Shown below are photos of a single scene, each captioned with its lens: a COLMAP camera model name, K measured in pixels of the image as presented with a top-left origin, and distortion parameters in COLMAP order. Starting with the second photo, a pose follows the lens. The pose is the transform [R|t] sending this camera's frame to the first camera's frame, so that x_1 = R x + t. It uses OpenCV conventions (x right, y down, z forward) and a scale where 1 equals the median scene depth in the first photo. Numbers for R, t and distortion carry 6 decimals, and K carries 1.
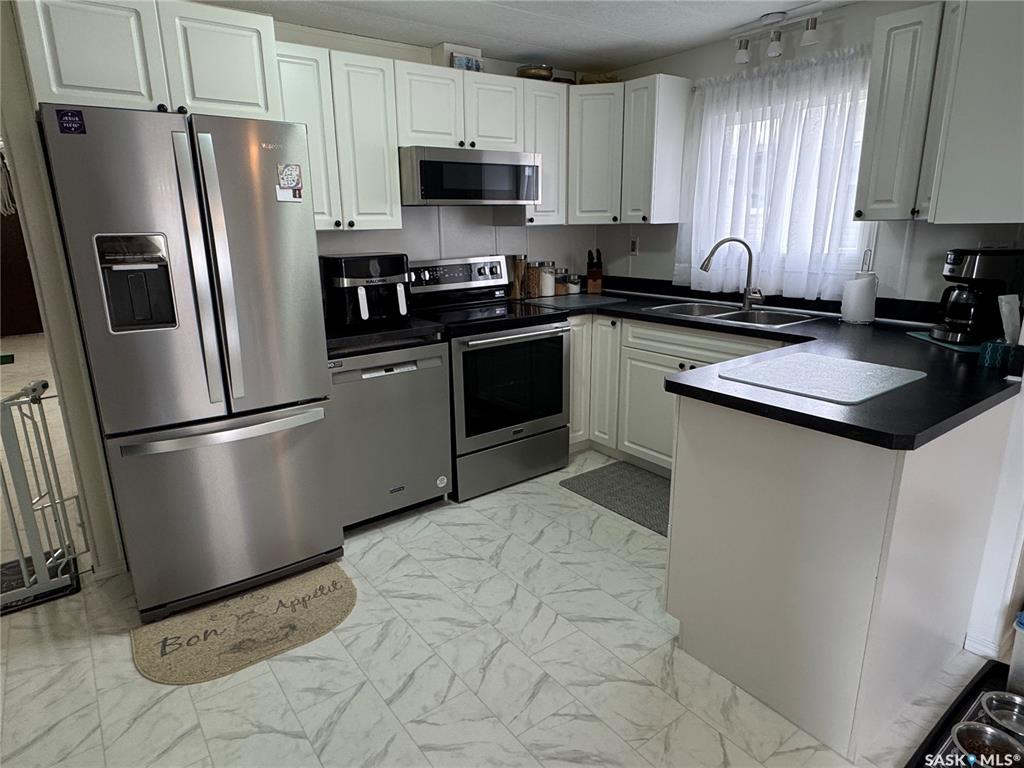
lens RADIAL K [[610.1, 0, 511.4], [0, 610.1, 385.8], [0, 0, 1]] dist [-0.005040, 0.004070]
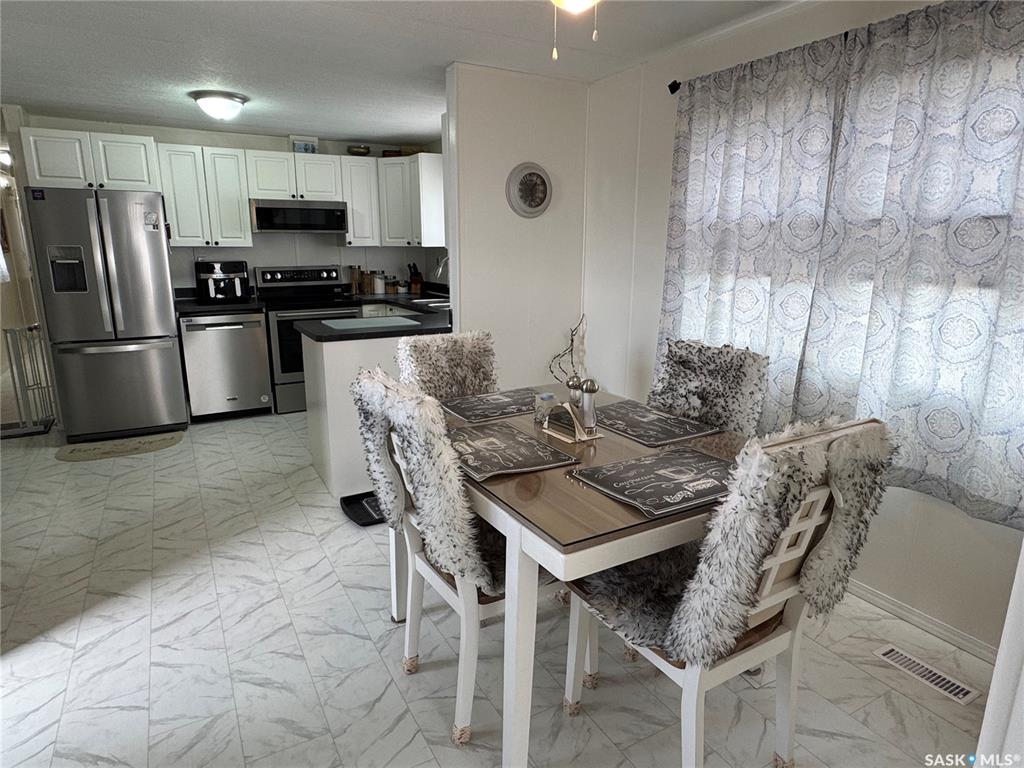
lens RADIAL K [[610.1, 0, 509.5], [0, 610.1, 386.1], [0, 0, 1]] dist [-0.005040, 0.004070]
pose [[0.991517, 0.045794, -0.121645, 0.726087], [-0.050034, 0.998234, -0.032034, 0.139586], [0.119964, 0.037849, 0.992057, -0.547453]]
